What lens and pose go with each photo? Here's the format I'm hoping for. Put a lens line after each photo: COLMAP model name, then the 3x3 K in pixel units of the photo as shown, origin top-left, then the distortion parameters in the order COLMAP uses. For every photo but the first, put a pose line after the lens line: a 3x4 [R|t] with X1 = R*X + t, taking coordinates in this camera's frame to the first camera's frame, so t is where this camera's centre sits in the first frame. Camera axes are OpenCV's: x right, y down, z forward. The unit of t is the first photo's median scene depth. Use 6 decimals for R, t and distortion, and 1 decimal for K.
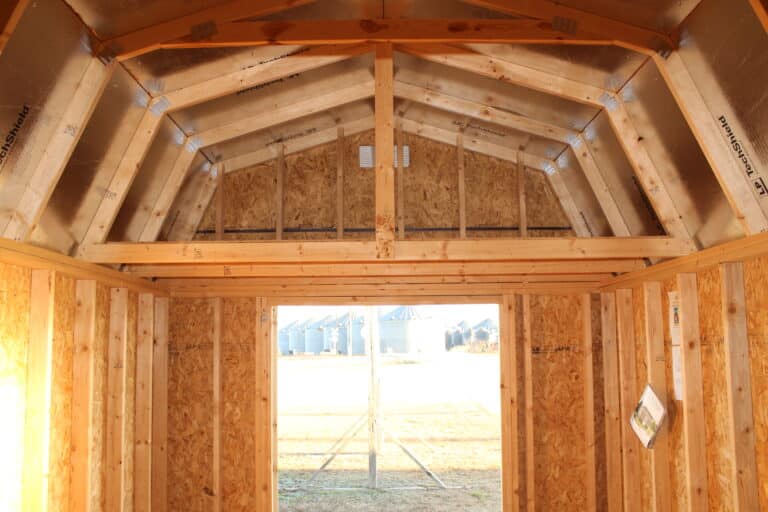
lens RADIAL K [[689.2, 0, 384.0], [0, 689.2, 256.0], [0, 0, 1]] dist [-0.178507, 0.146681]
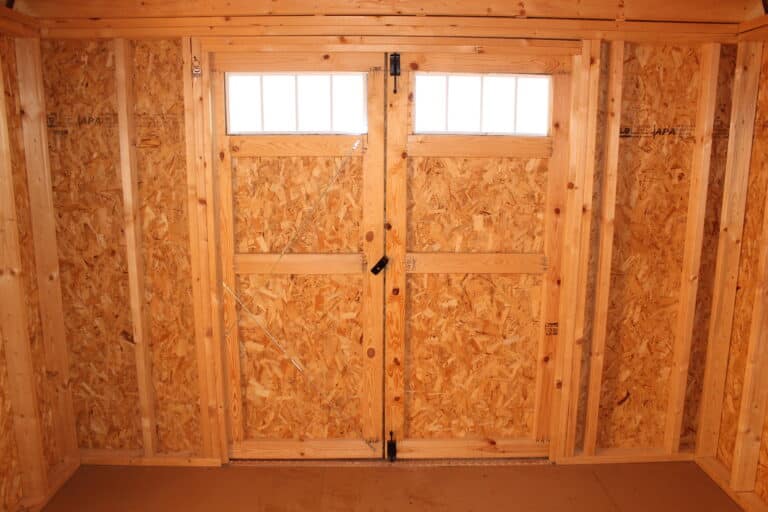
lens RADIAL K [[689.2, 0, 384.0], [0, 689.2, 256.0], [0, 0, 1]] dist [-0.178507, 0.146681]
pose [[0.999724, 0.010279, 0.021111, -0.016621], [-0.015742, 0.960510, 0.277798, 0.077704], [-0.017421, -0.278054, 0.960407, 0.359951]]
